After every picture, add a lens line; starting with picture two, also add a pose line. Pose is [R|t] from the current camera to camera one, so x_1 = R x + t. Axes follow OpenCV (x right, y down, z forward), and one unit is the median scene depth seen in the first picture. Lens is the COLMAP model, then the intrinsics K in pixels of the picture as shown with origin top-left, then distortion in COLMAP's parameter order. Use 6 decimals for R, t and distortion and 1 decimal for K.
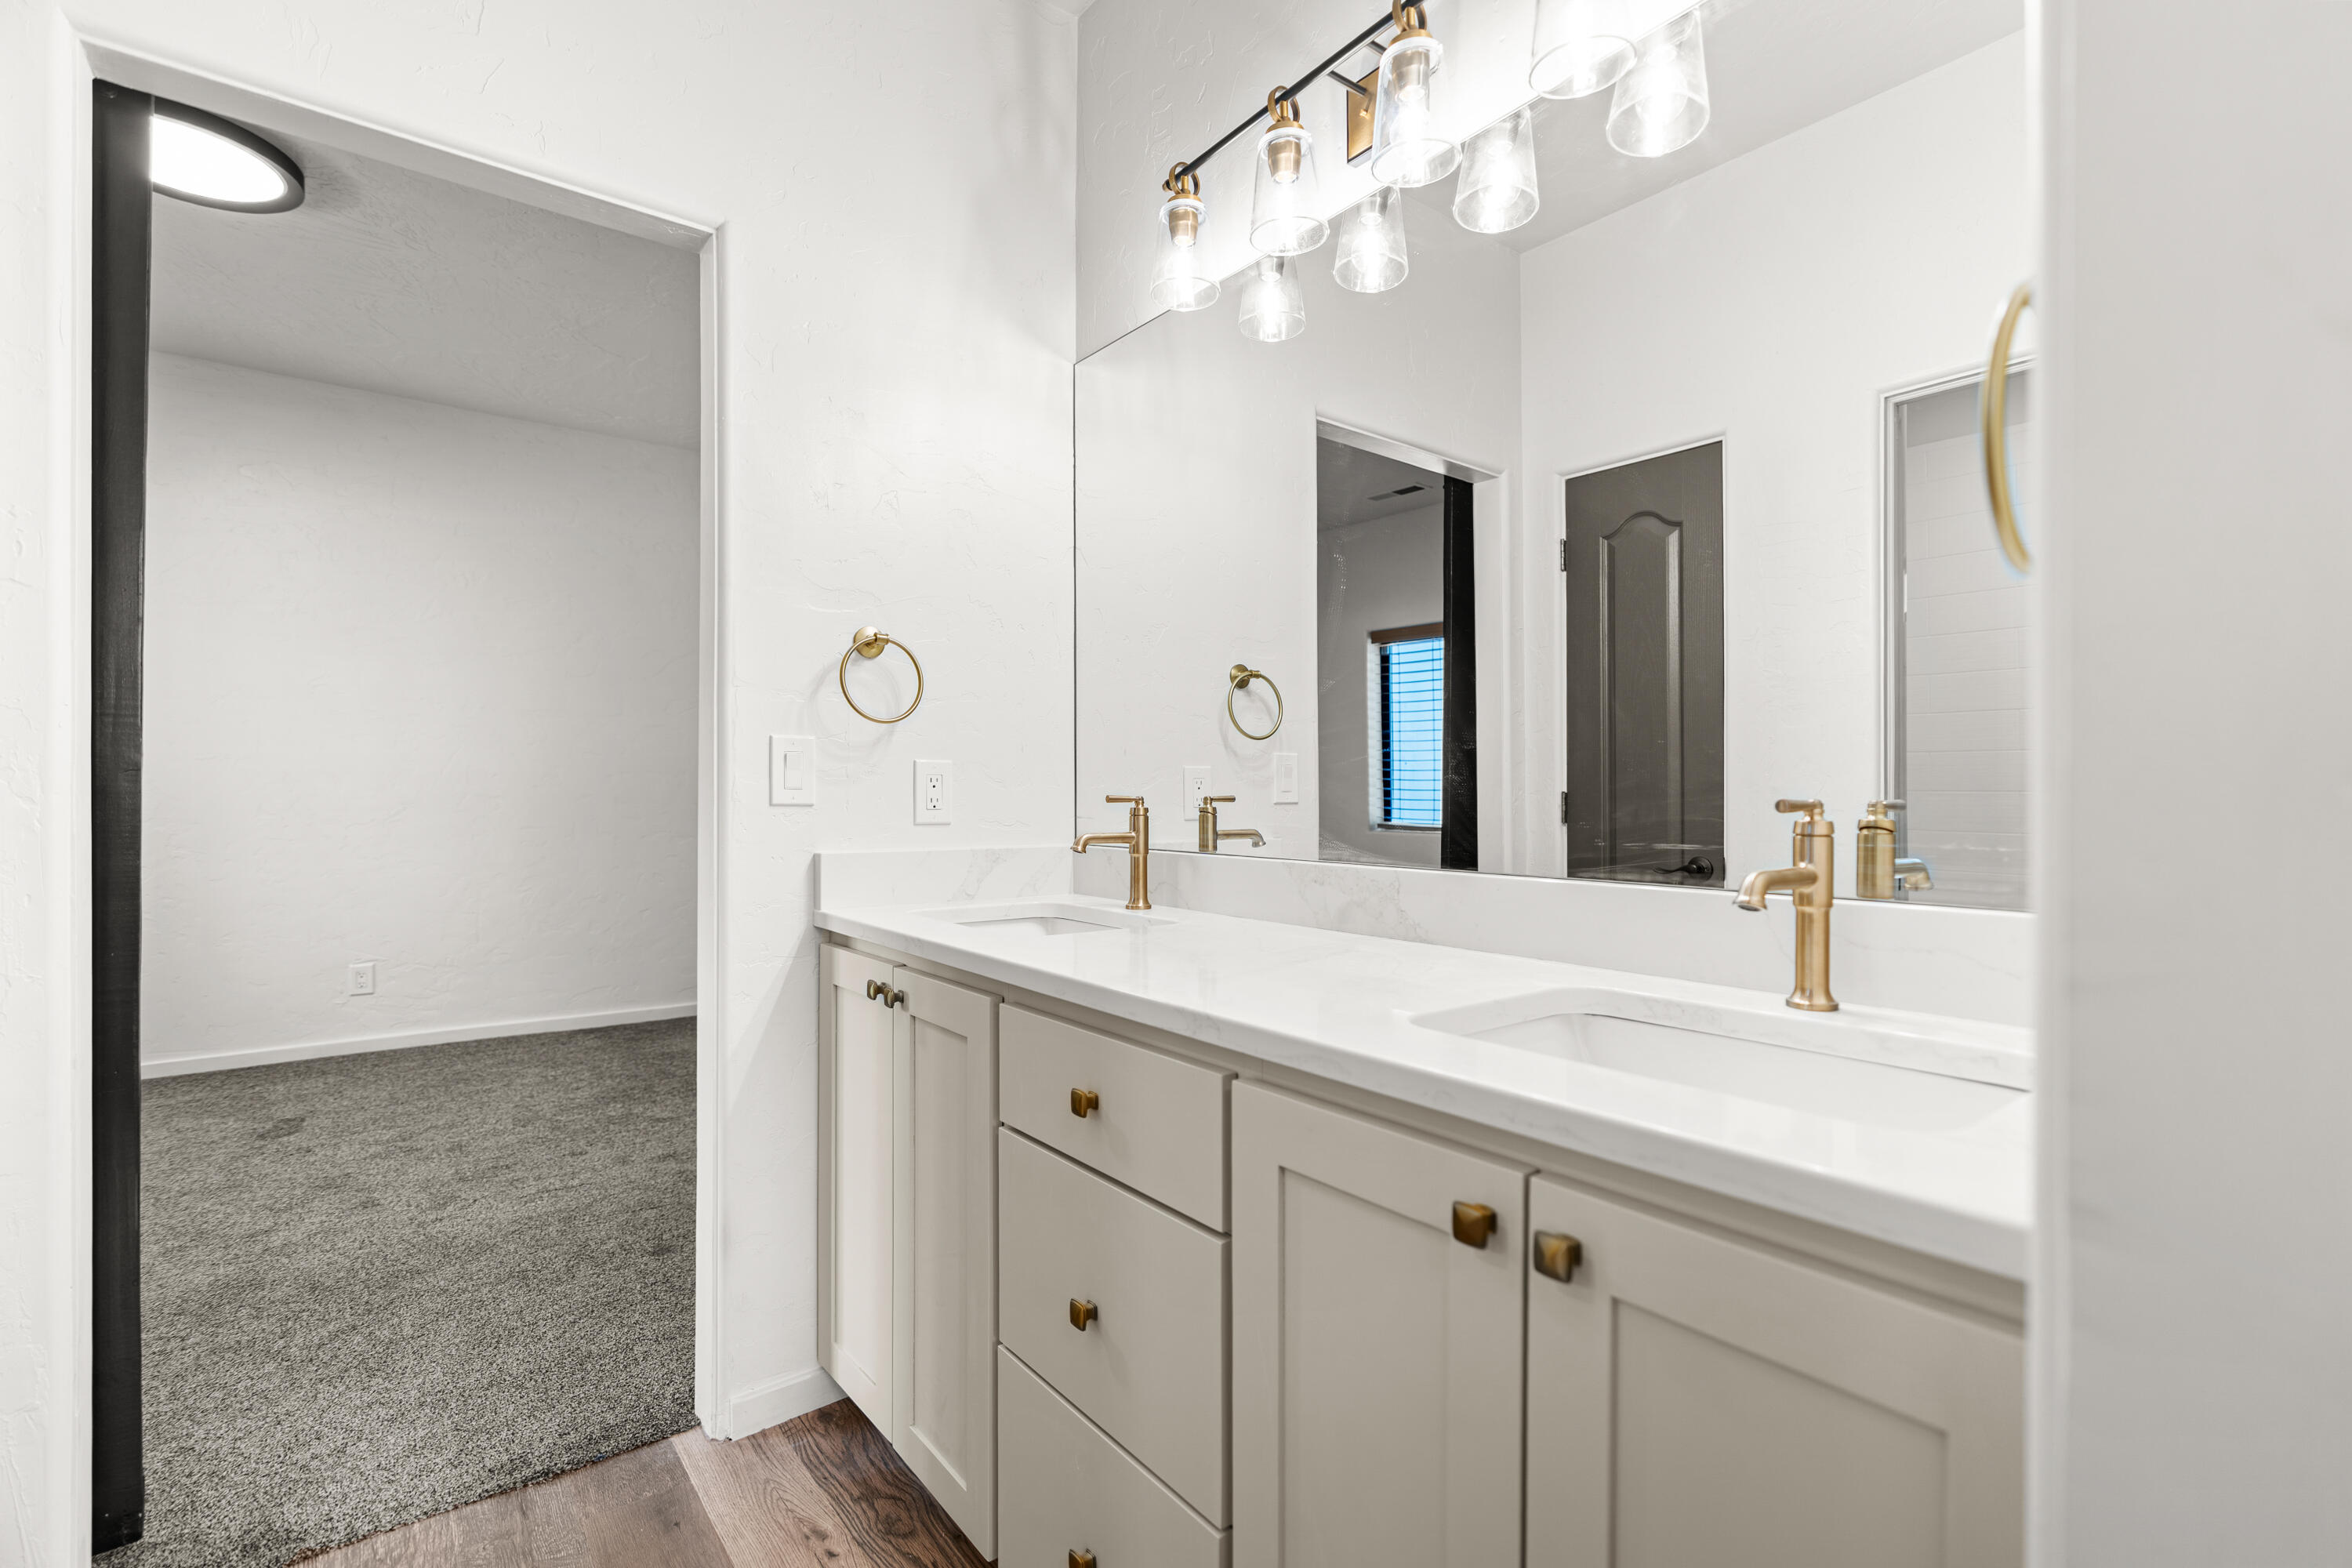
lens RADIAL K [[1076.5, 0, 1177.8], [0, 1076.5, 791.7], [0, 0, 1]] dist [0.000934, 0.000038]
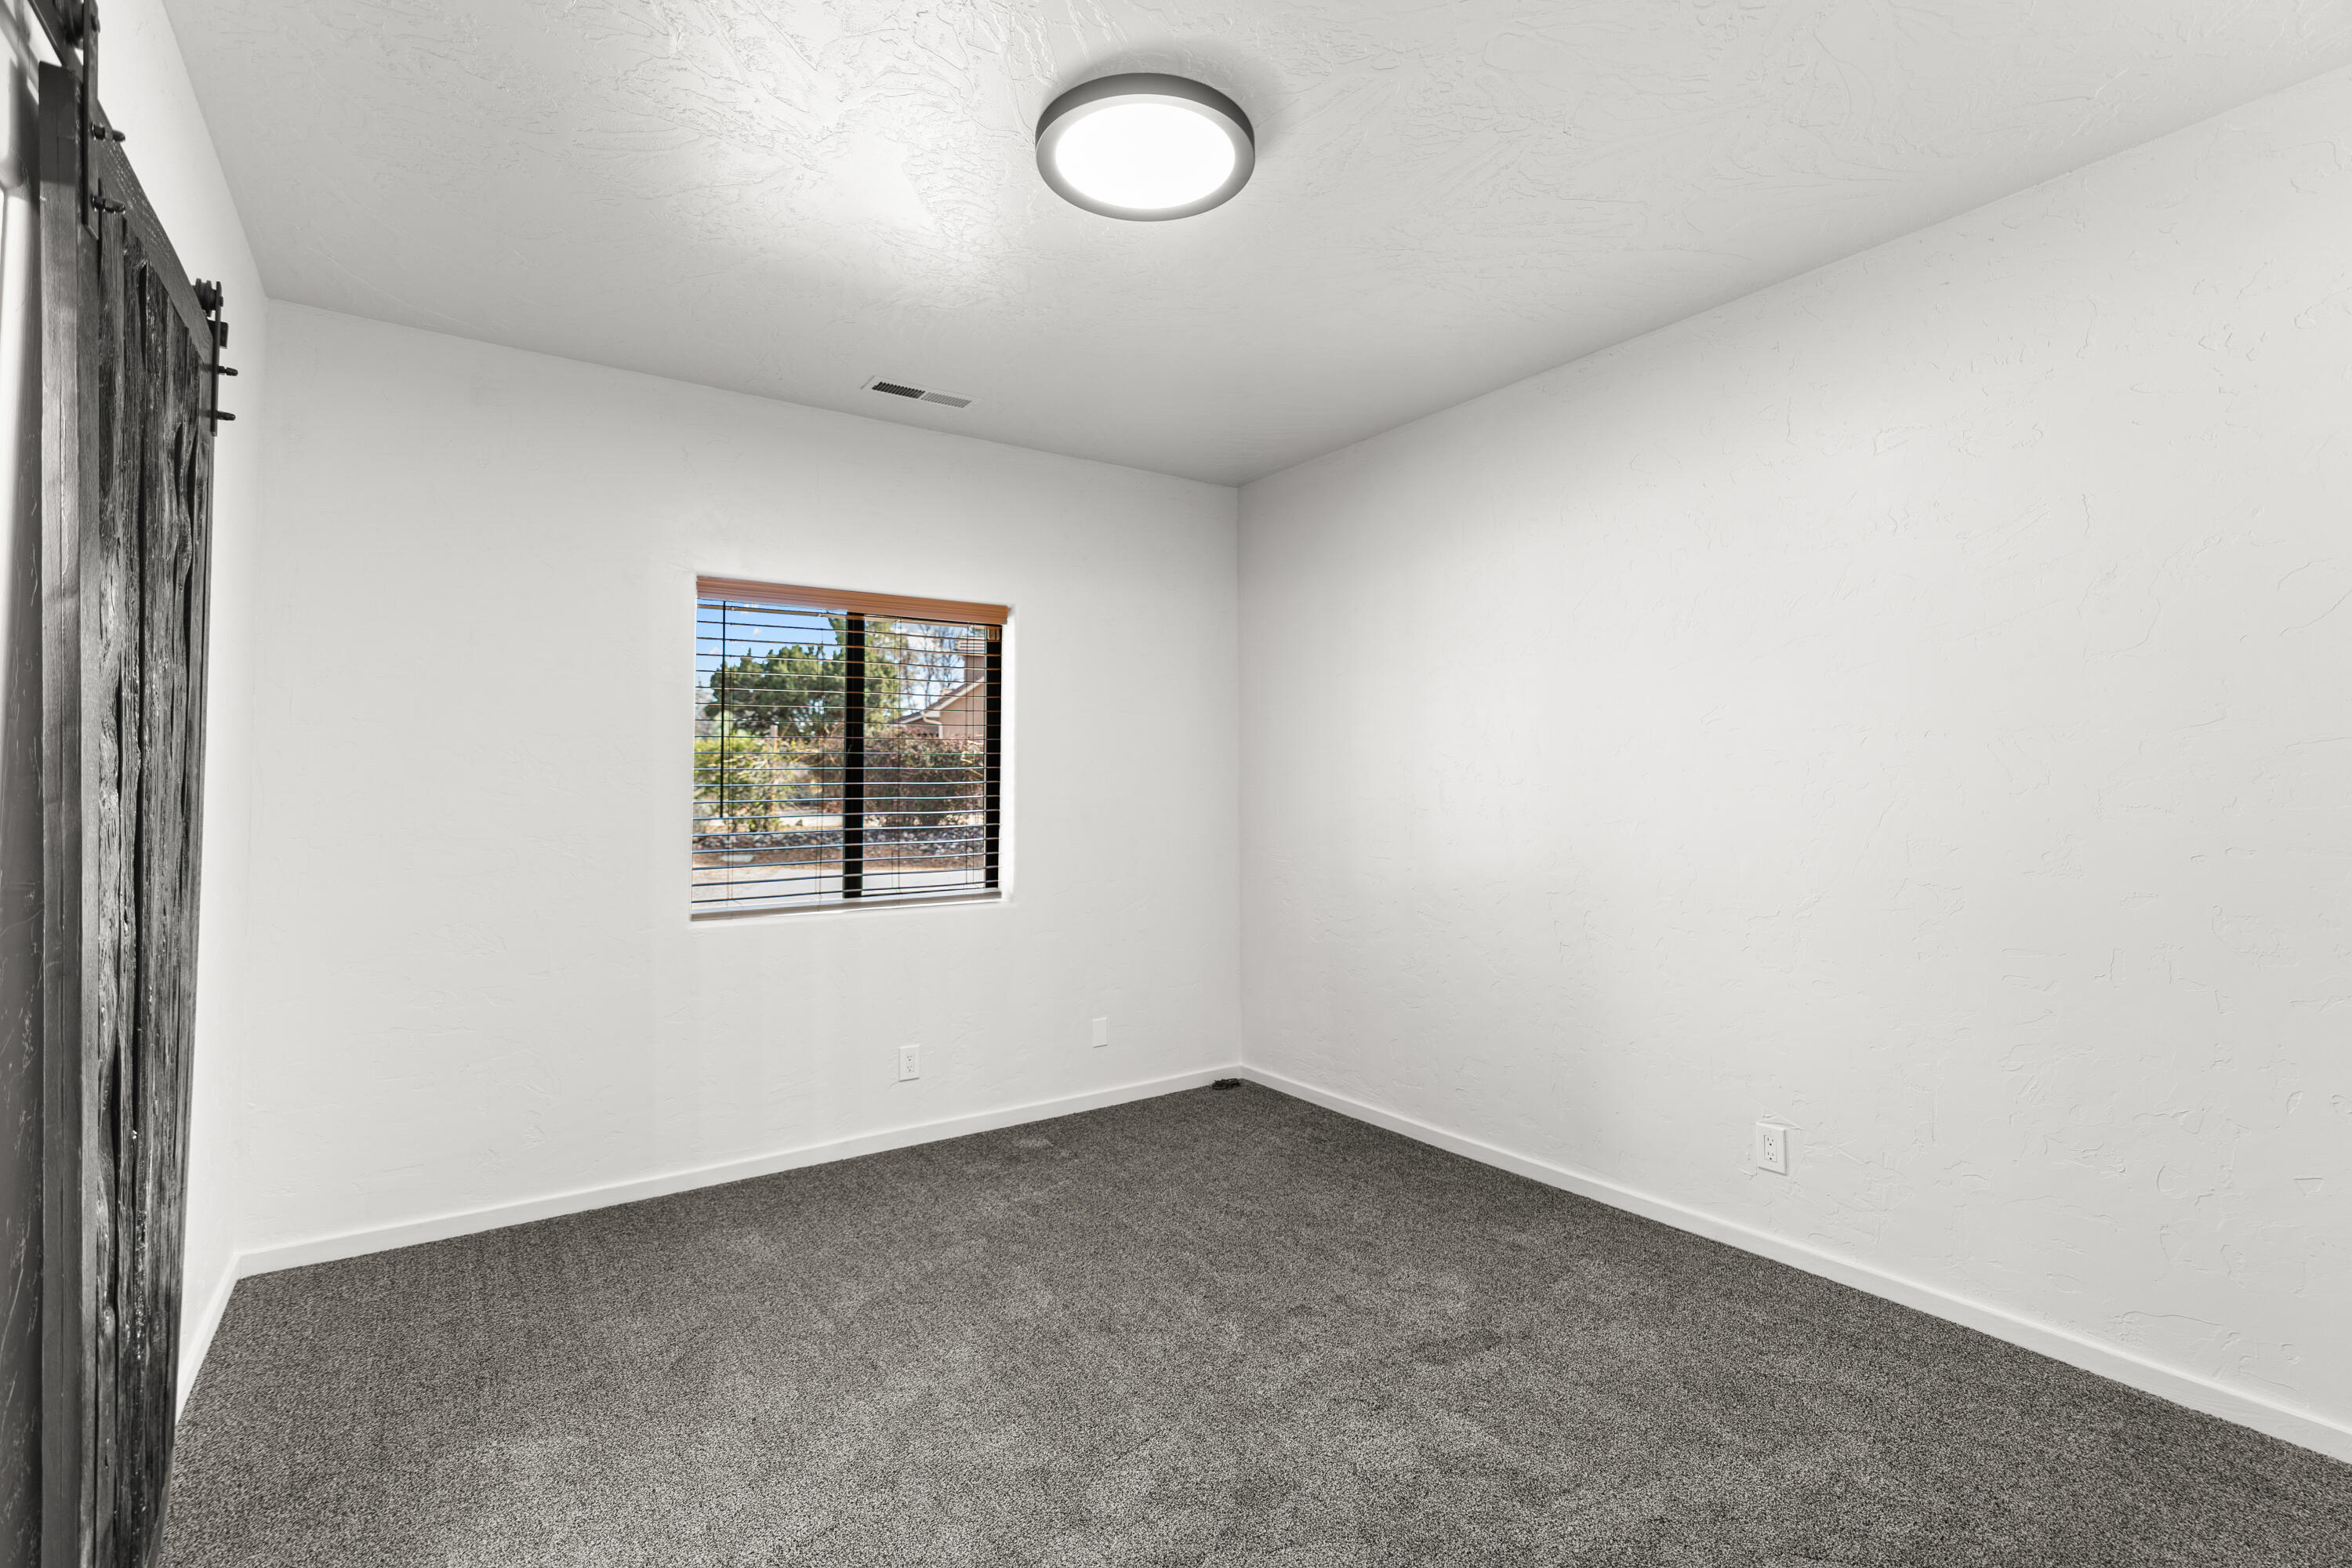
lens RADIAL K [[1076.5, 0, 1181.6], [0, 1076.5, 786.0], [0, 0, 1]] dist [0.000934, 0.000038]
pose [[-0.042827, -0.012112, -0.999009, -0.101325], [0.010416, 0.999867, -0.012569, -0.064494], [0.999028, -0.010944, -0.042695, 0.938306]]
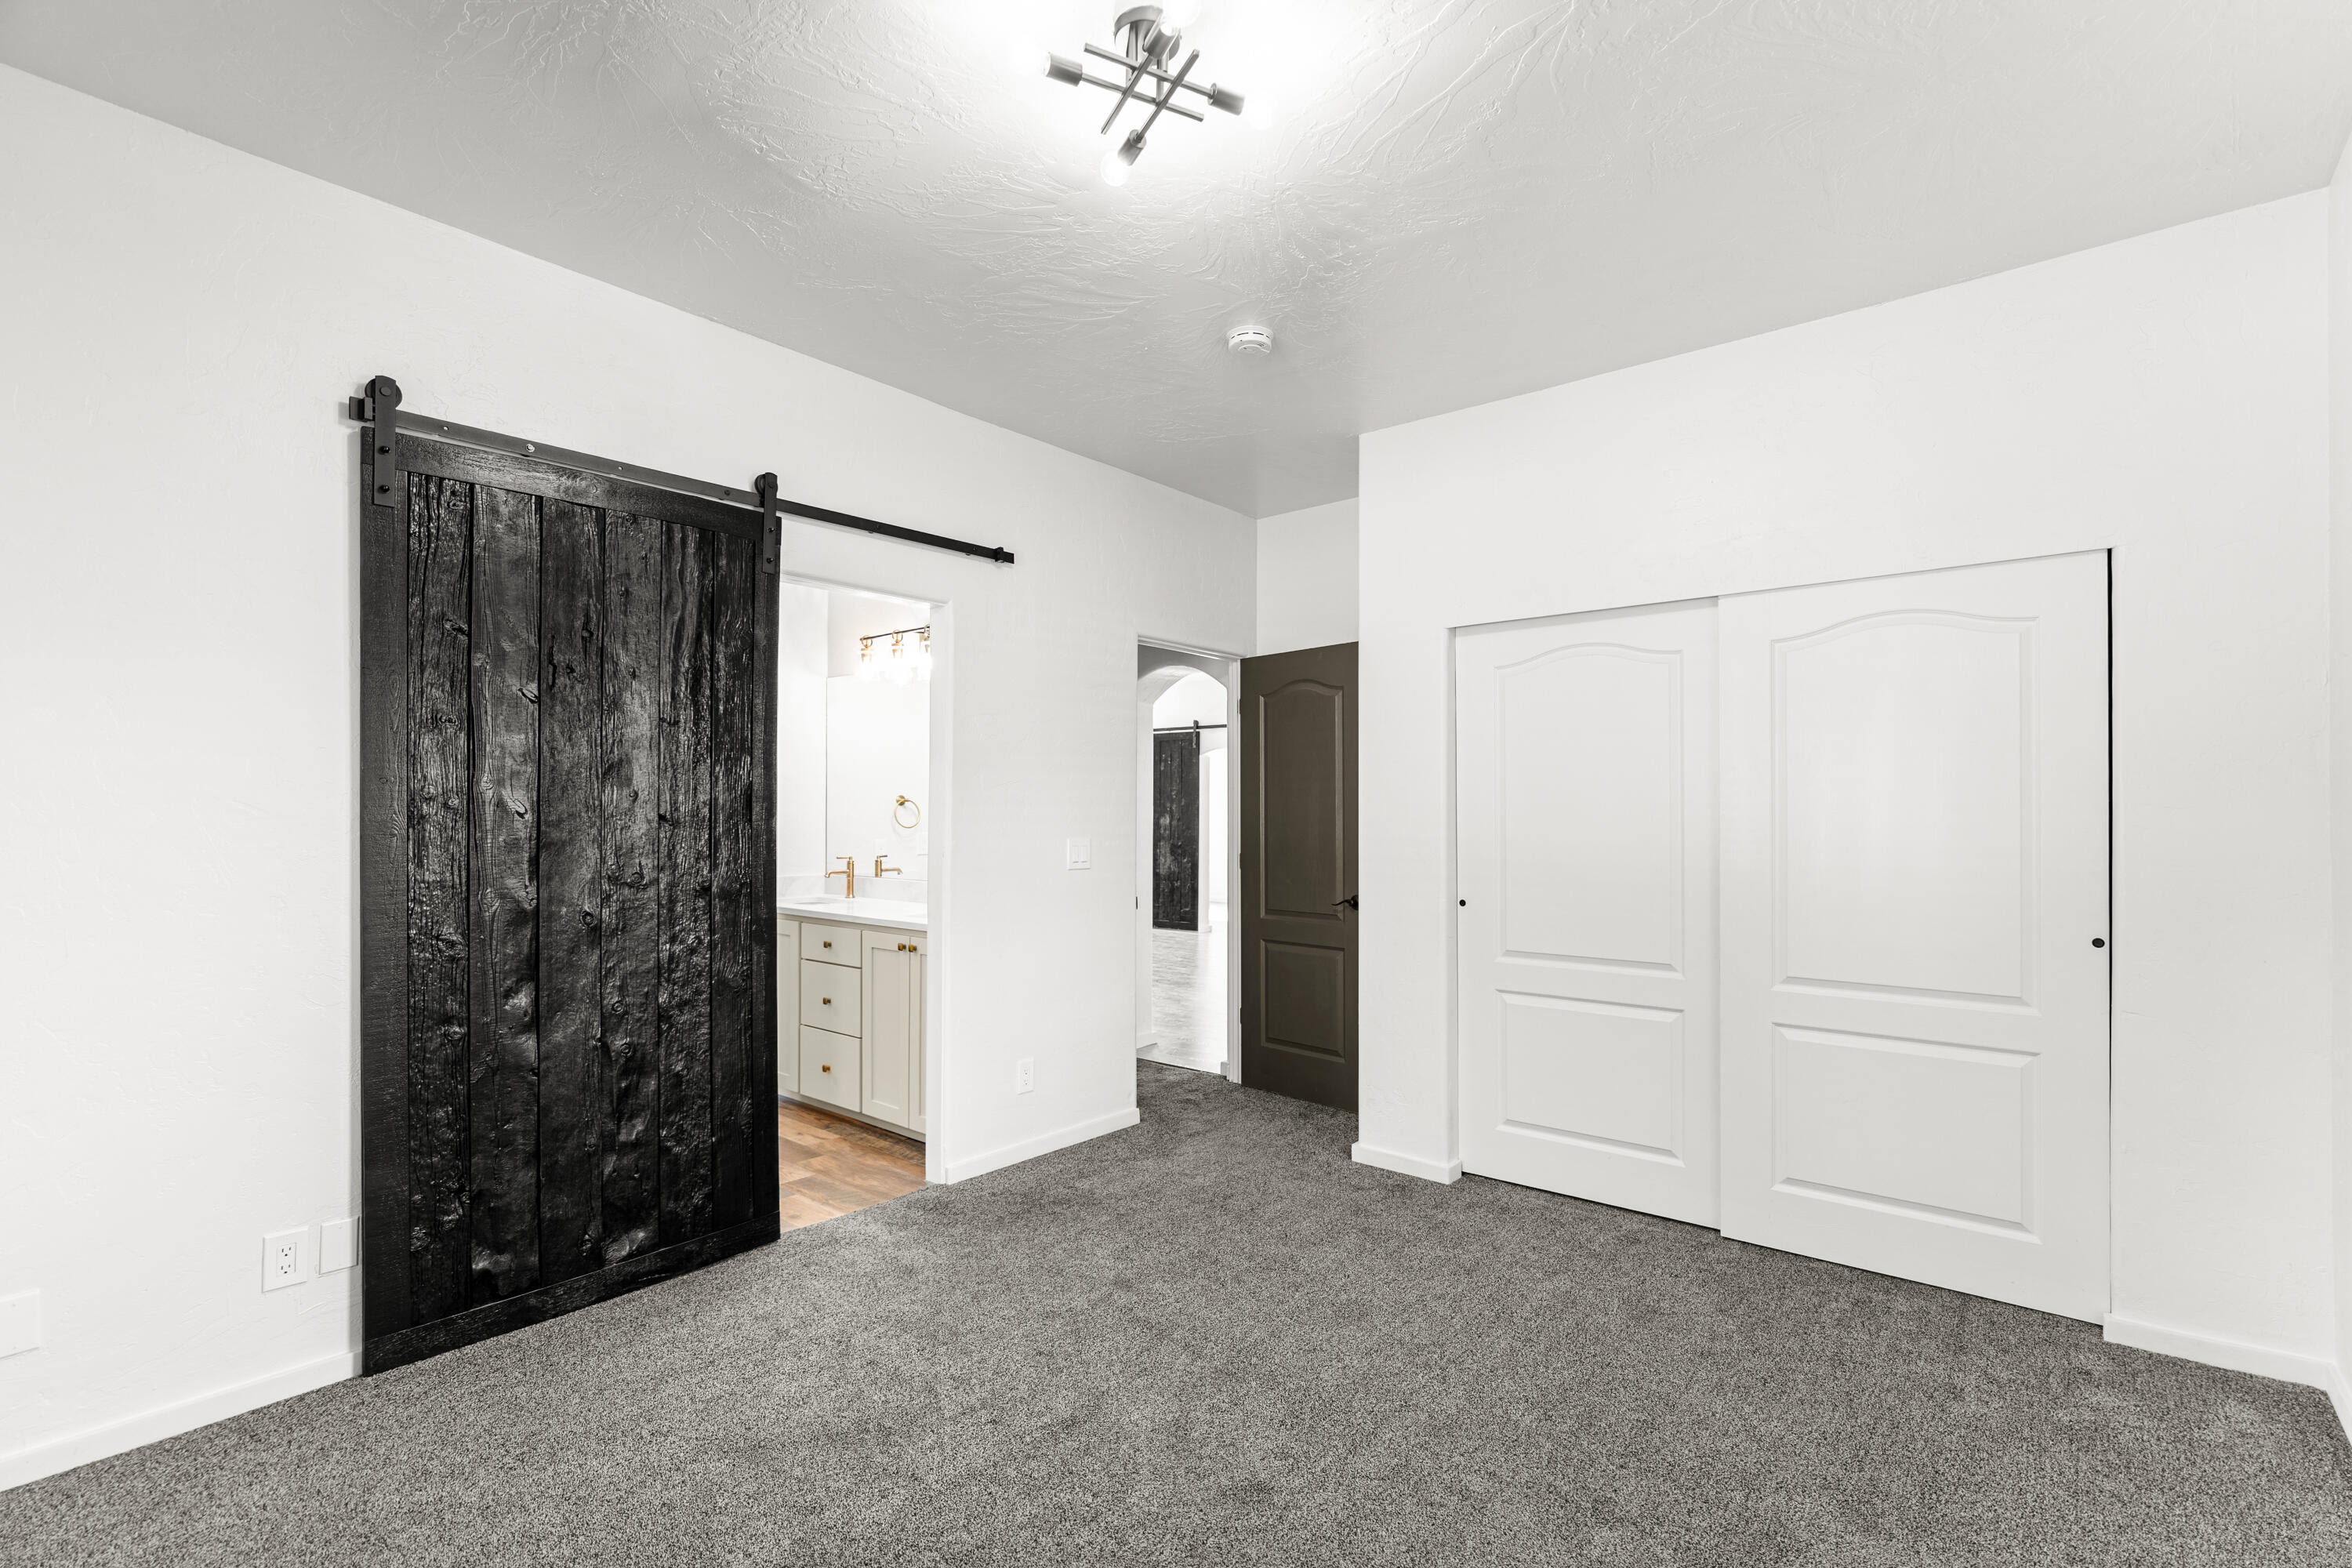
lens RADIAL K [[1076.5, 0, 1183.6], [0, 1076.5, 793.6], [0, 0, 1]] dist [0.000934, 0.000038]
pose [[0.975488, 0.002578, 0.220036, 0.180517], [0.000519, 0.999902, -0.014018, -0.112677], [-0.220051, 0.013789, 0.975391, -1.786405]]
